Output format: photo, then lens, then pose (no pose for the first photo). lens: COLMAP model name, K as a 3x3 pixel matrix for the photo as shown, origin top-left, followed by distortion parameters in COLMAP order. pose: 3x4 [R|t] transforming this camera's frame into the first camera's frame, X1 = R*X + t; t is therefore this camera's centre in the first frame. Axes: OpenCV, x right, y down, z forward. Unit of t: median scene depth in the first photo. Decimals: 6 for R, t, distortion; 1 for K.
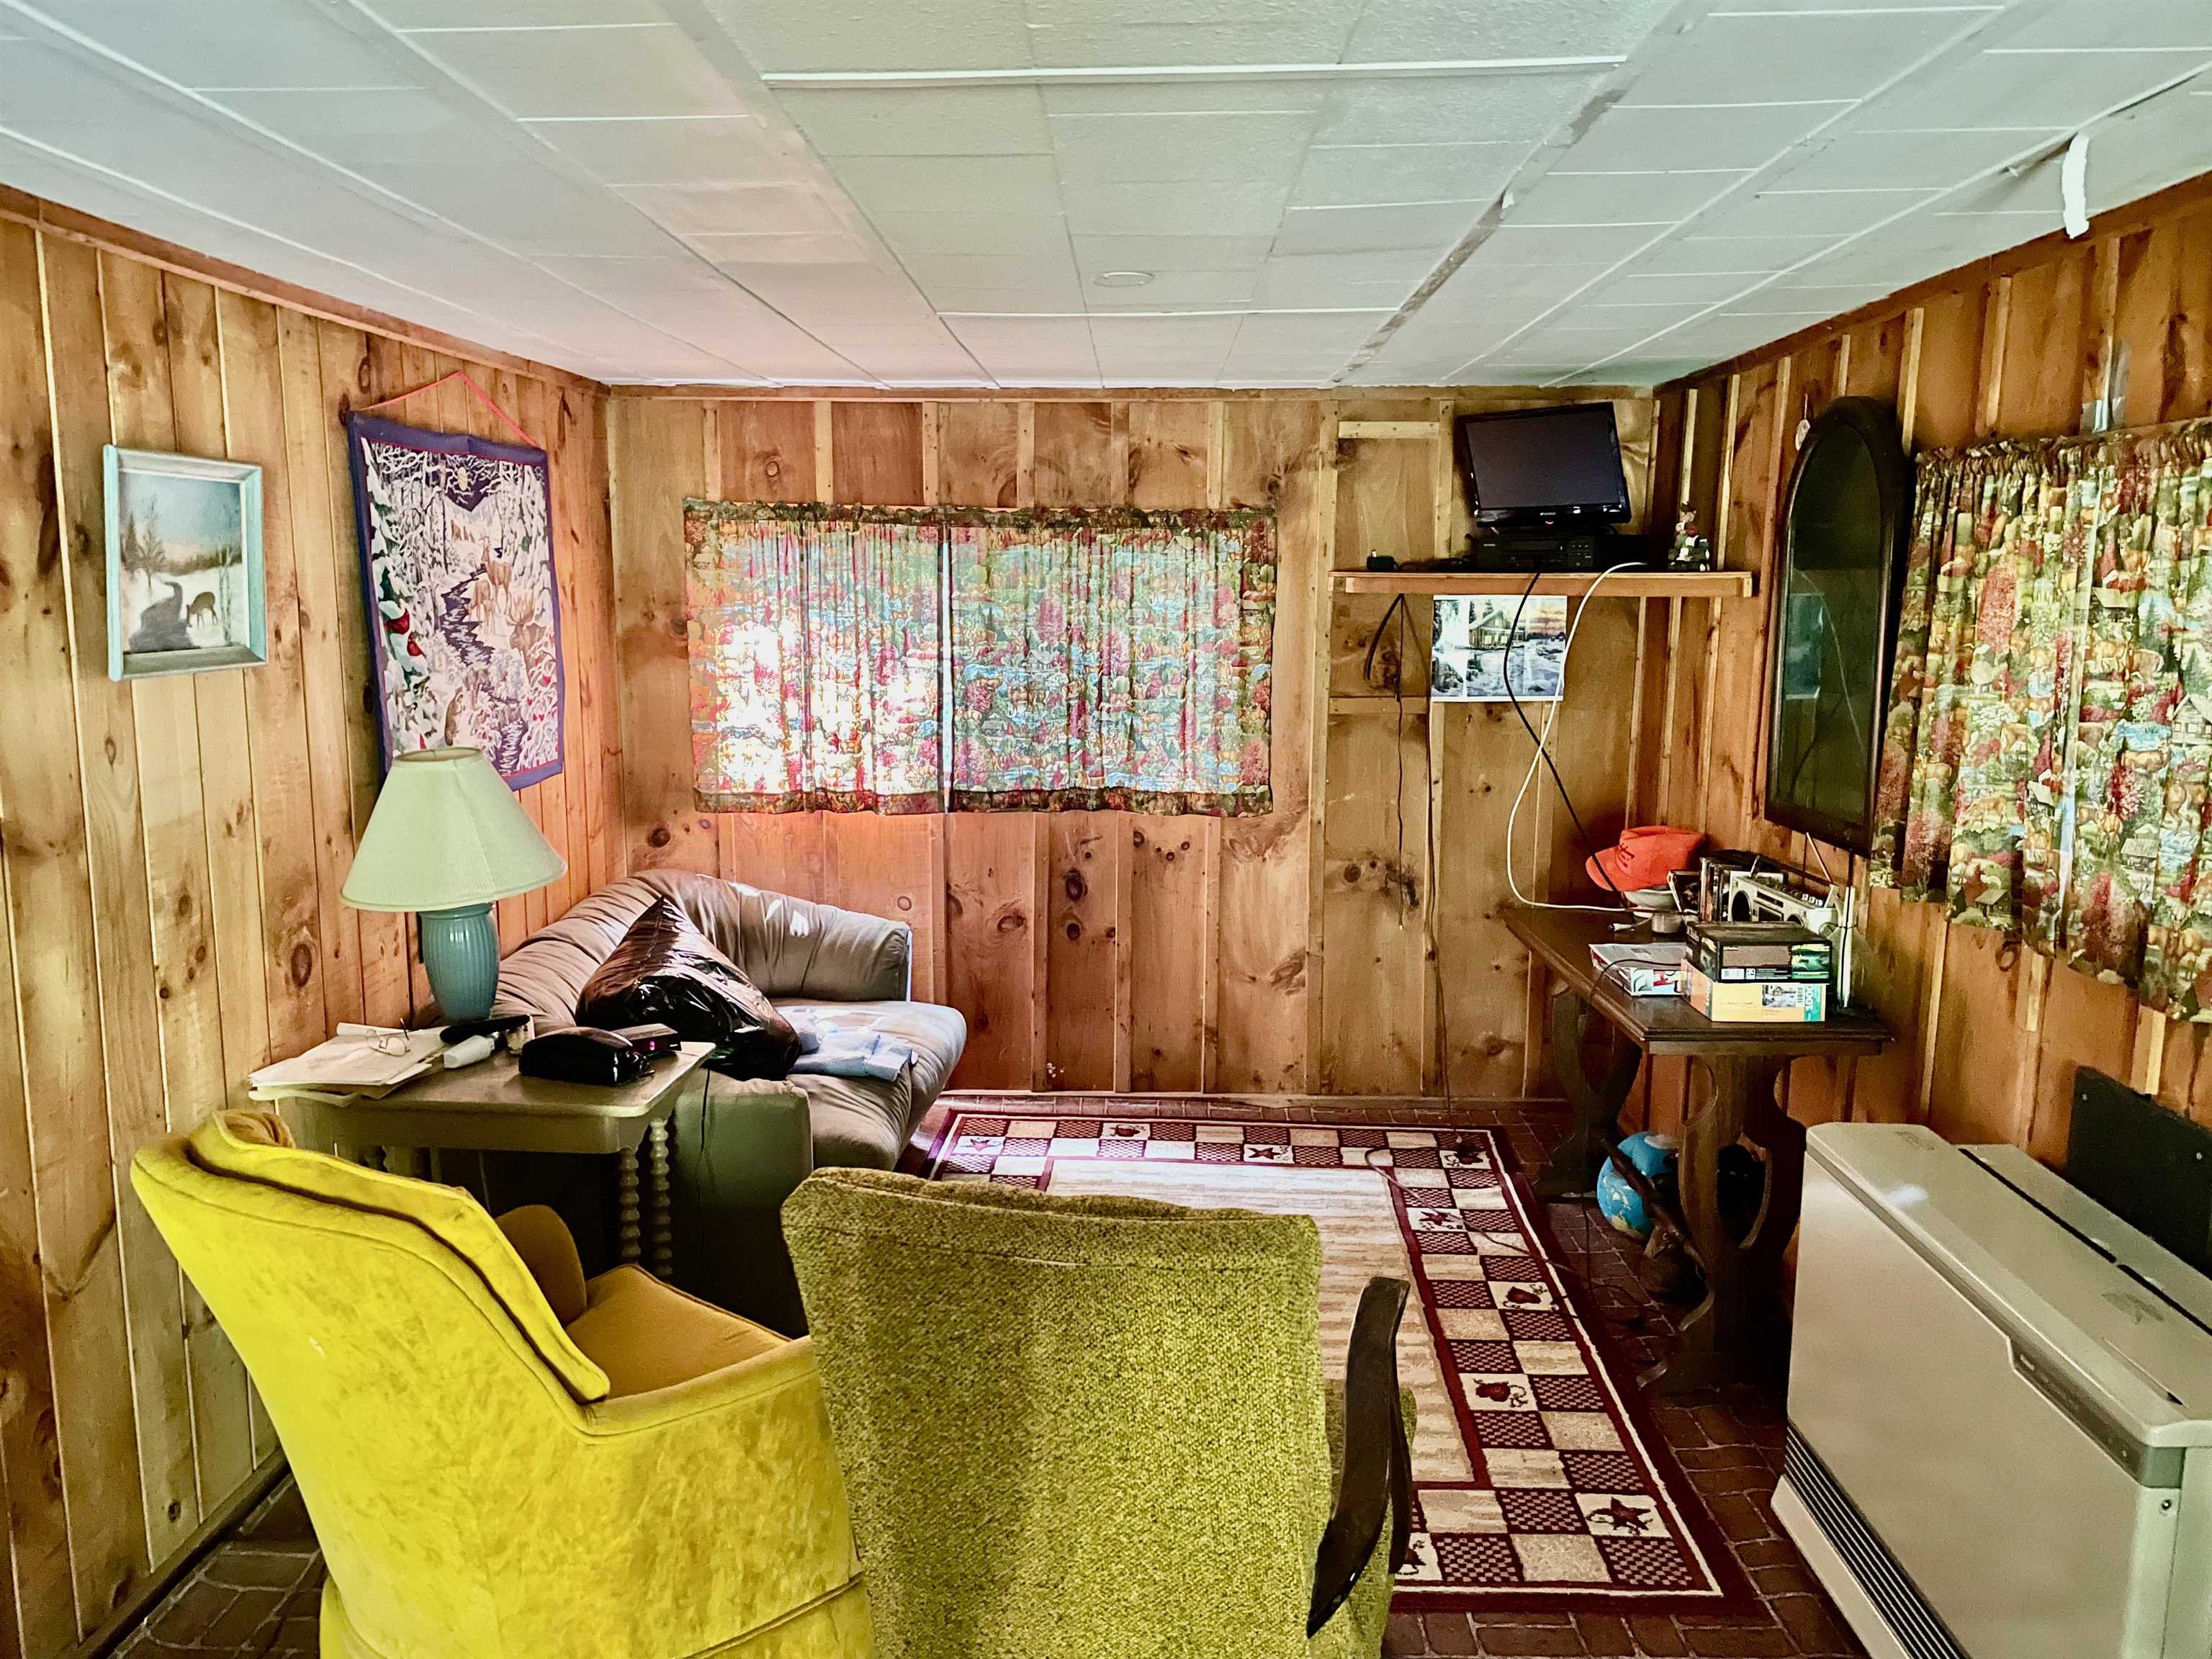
lens RADIAL K [[1664.1, 0, 1113.7], [0, 1664.1, 825.4], [0, 0, 1]] dist [0.088885, -0.116581]
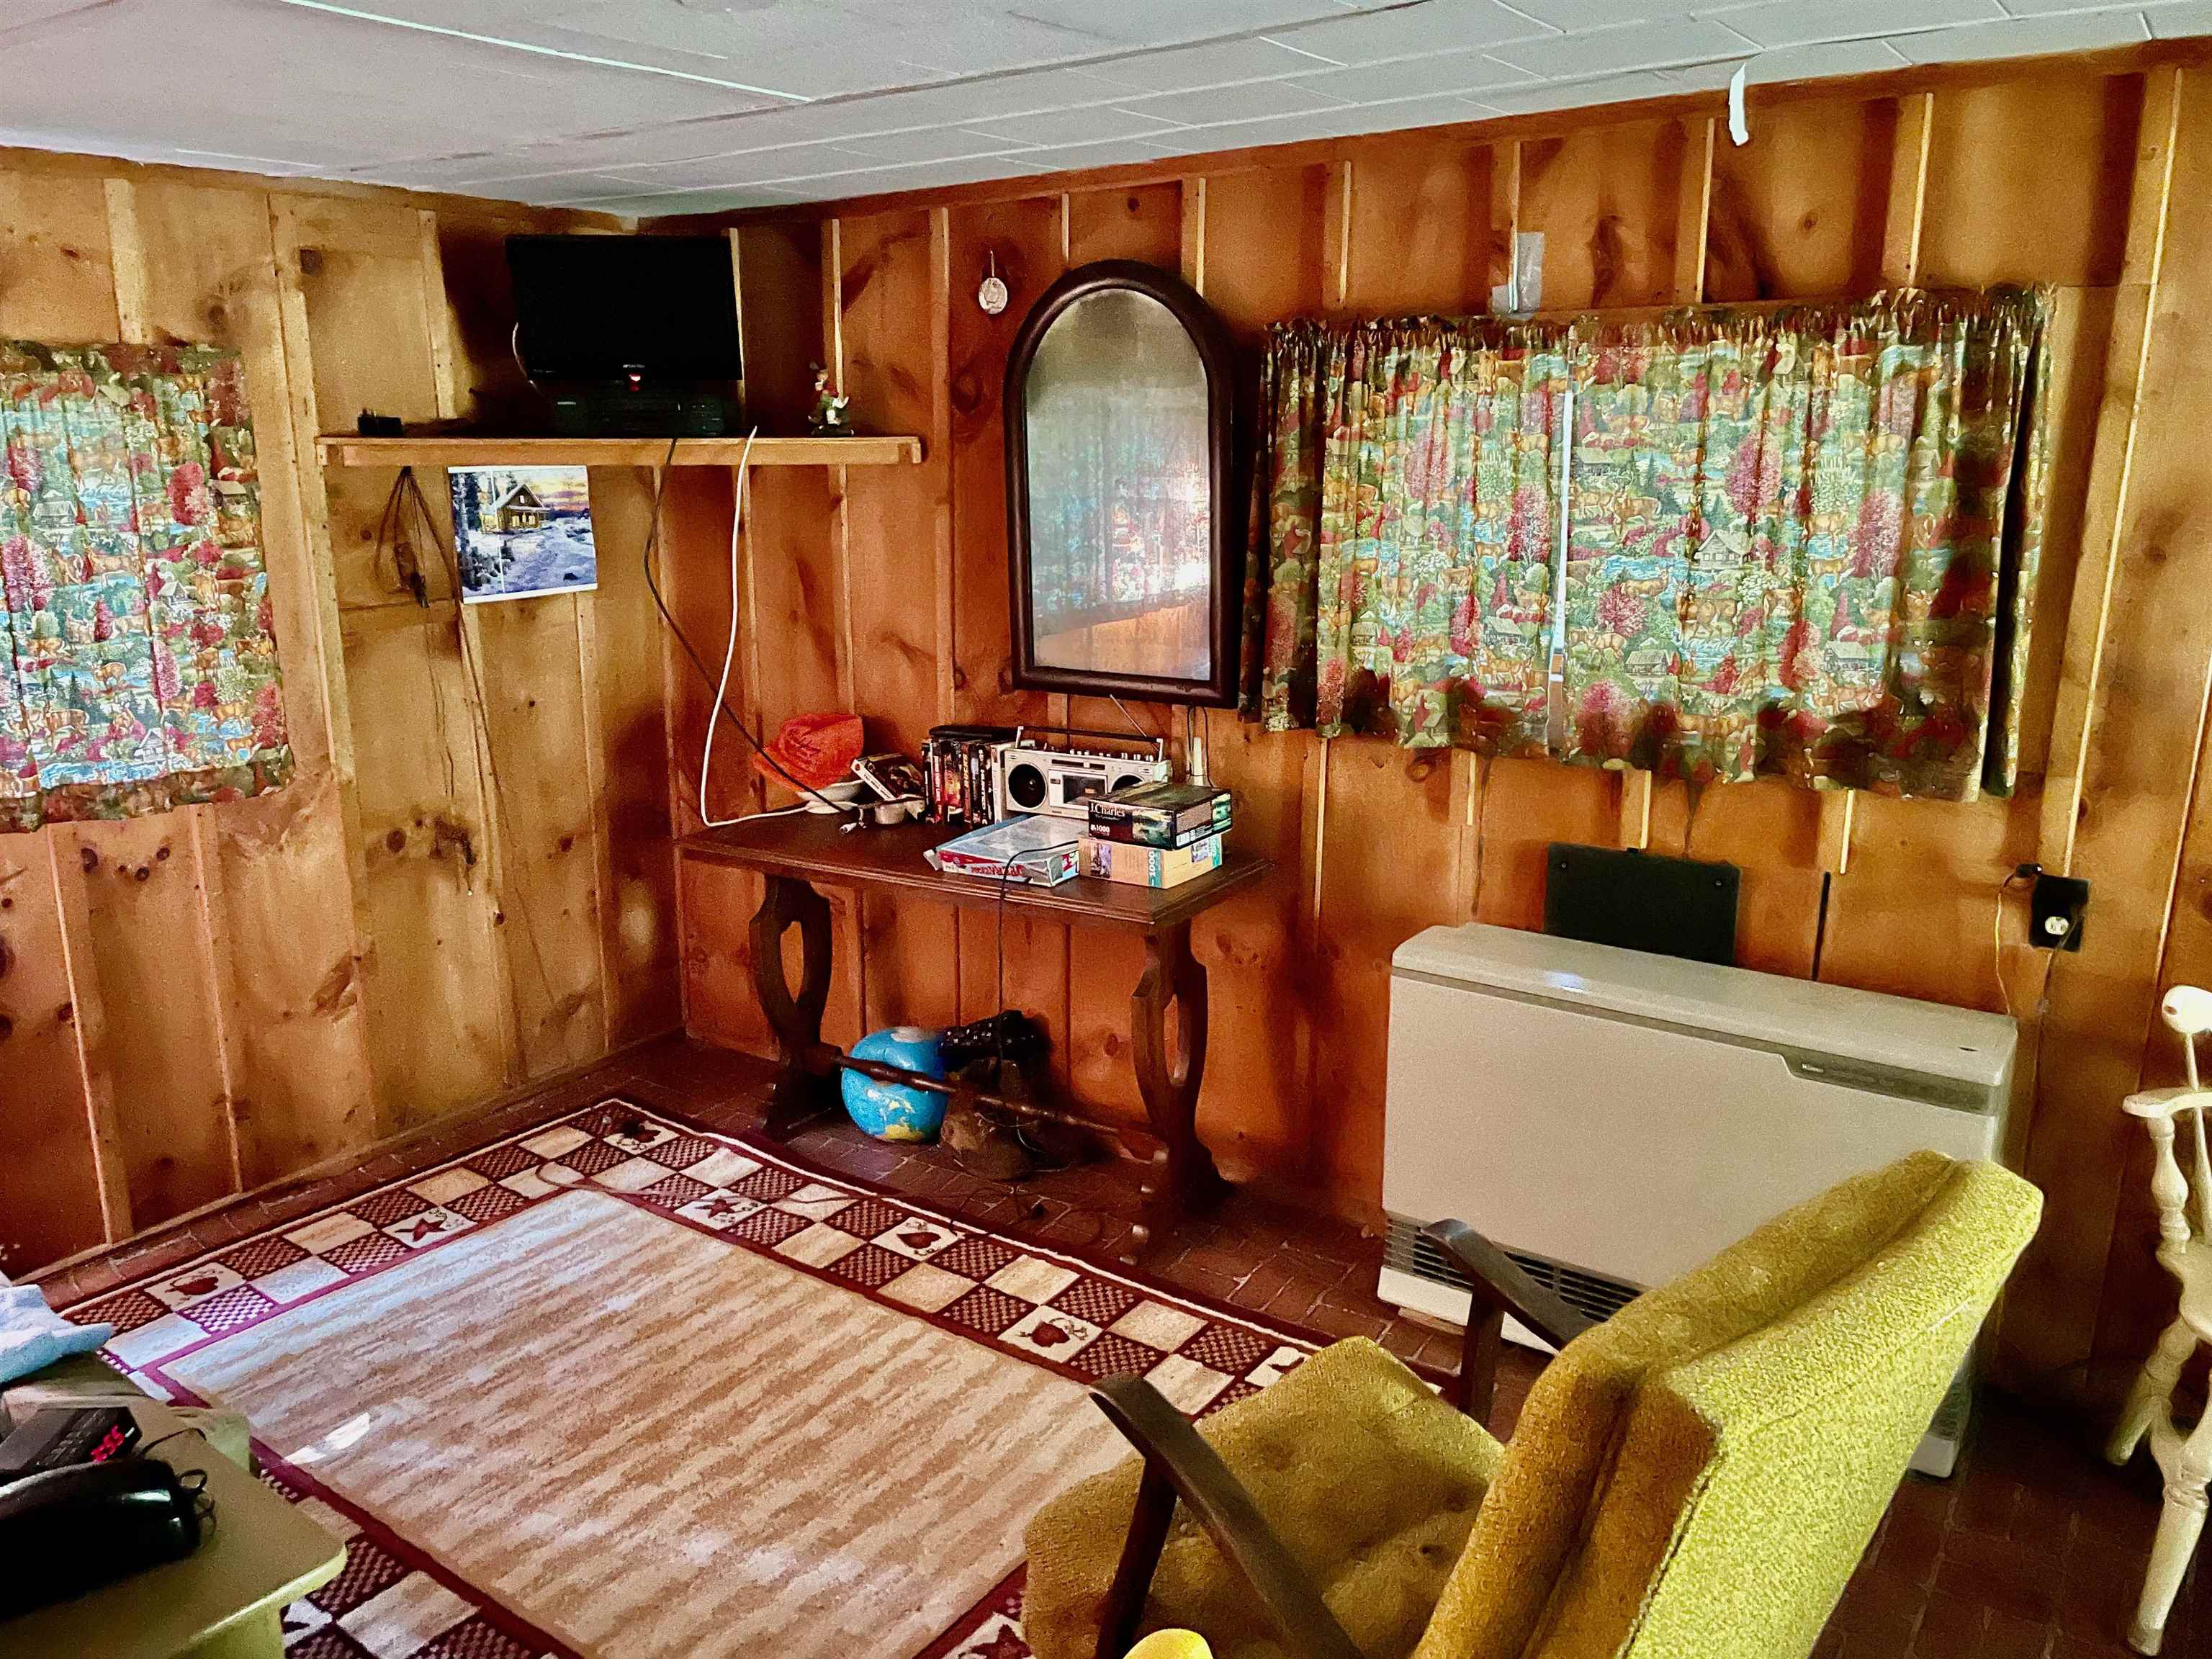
lens RADIAL K [[1664.1, 0, 1105.5], [0, 1664.1, 825.2], [0, 0, 1]] dist [0.088885, -0.116581]
pose [[0.540761, -0.205792, 0.815614, -0.364443], [0.136388, 0.978232, 0.156396, -0.064061], [-0.830046, 0.026667, 0.557058, 0.361185]]
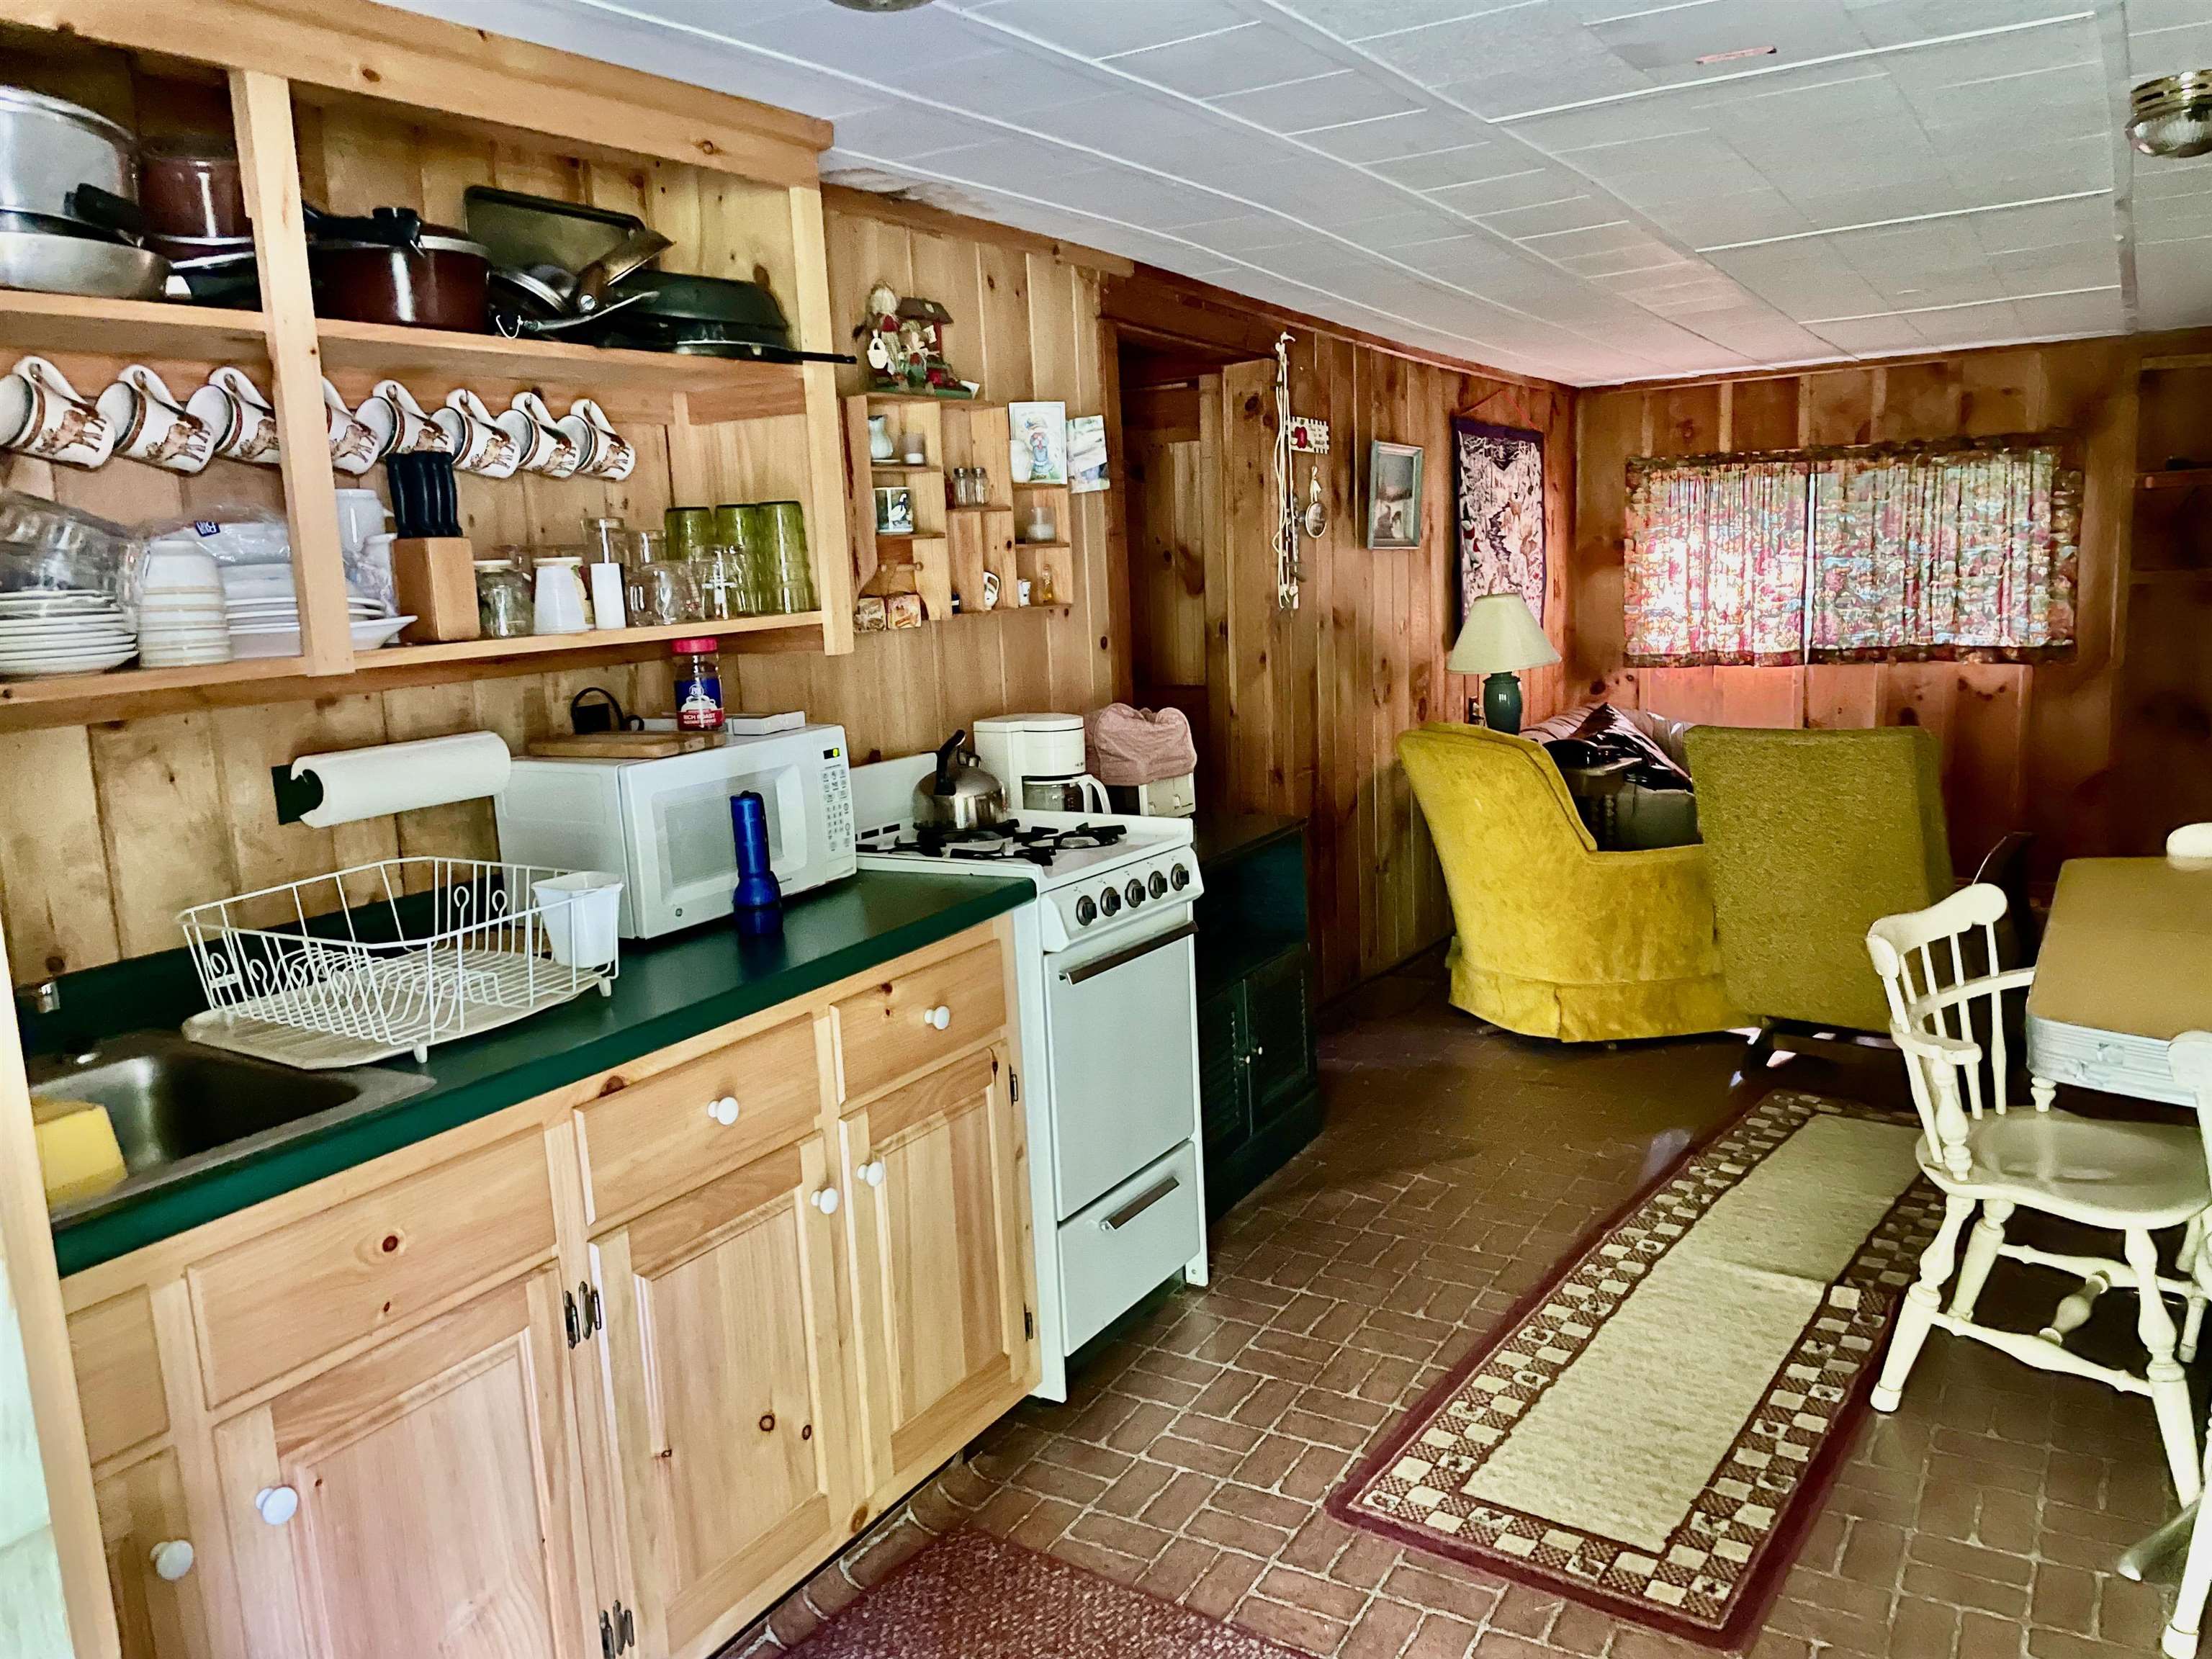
lens RADIAL K [[1664.1, 0, 1104.9], [0, 1664.1, 826.7], [0, 0, 1]] dist [0.088885, -0.116581]
pose [[0.865417, 0.033519, -0.499930, 0.121074], [-0.033551, 0.999397, 0.008928, 0.159646], [0.499928, 0.009046, 0.866020, -0.622733]]
